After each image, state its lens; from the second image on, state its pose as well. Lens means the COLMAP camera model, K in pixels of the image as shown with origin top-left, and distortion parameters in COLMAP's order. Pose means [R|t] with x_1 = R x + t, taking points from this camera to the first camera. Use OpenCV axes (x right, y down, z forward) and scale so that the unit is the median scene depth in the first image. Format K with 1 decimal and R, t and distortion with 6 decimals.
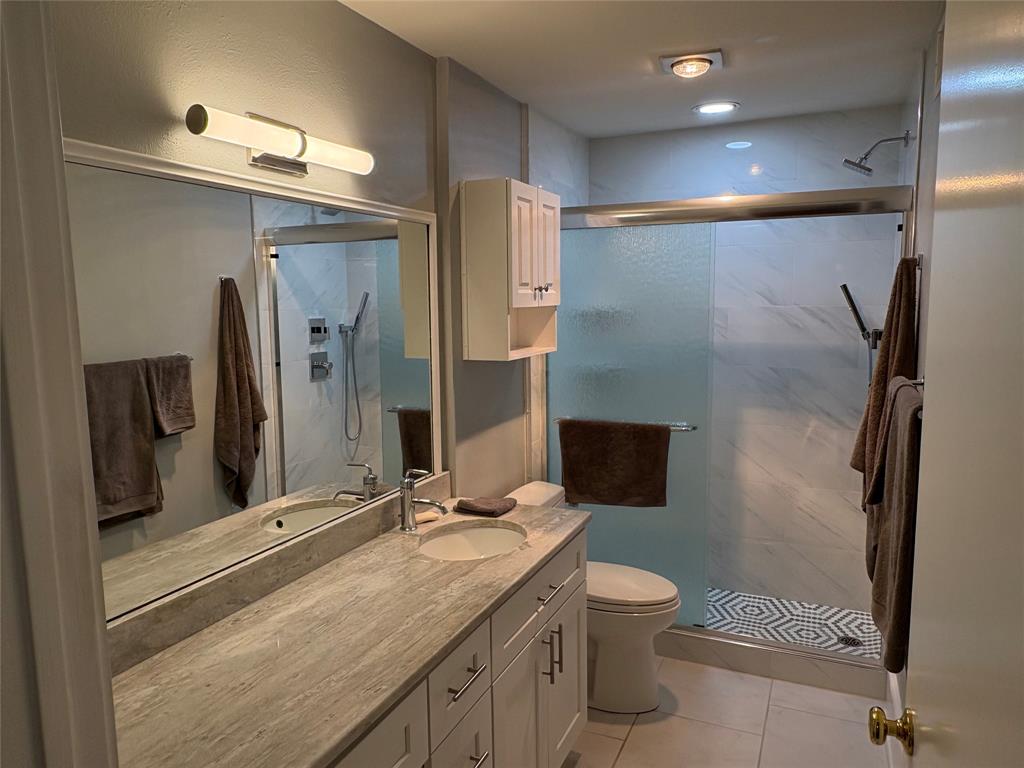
lens RADIAL K [[728.7, 0, 504.3], [0, 728.7, 386.0], [0, 0, 1]] dist [0.005641, 0.001386]
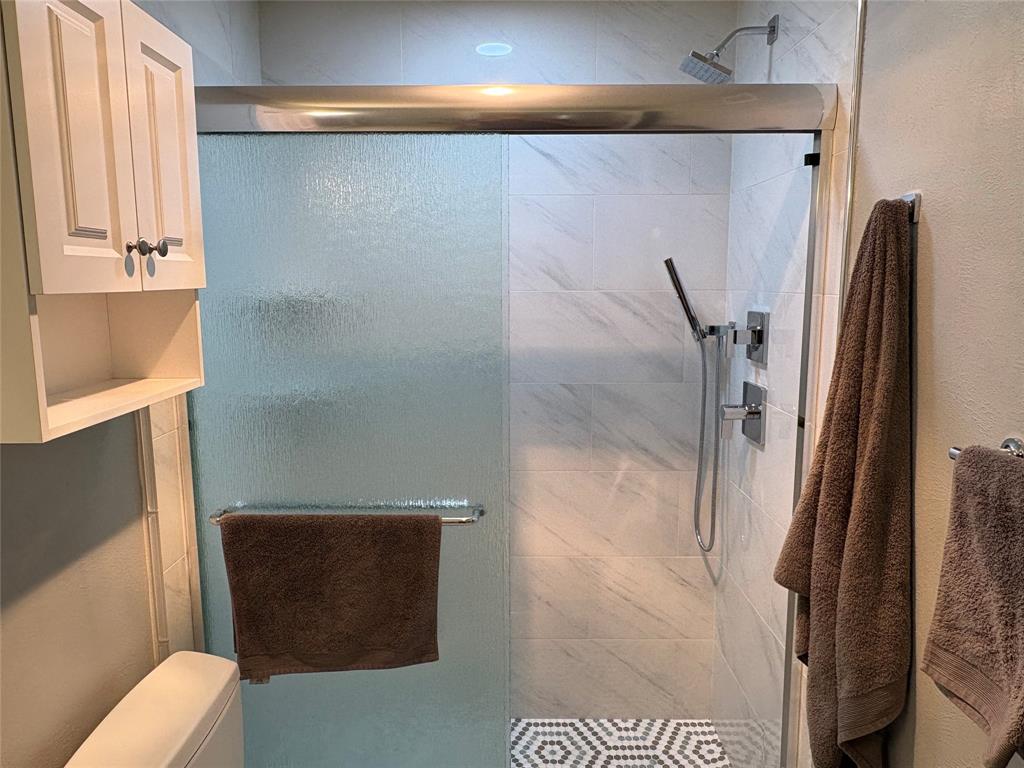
lens RADIAL K [[728.7, 0, 504.3], [0, 728.7, 386.0], [0, 0, 1]] dist [0.005641, 0.001386]
pose [[0.914621, -0.050670, 0.401125, 0.056548], [0.042519, 0.998669, 0.029202, -0.050580], [-0.402070, -0.009654, 0.915558, 0.462217]]
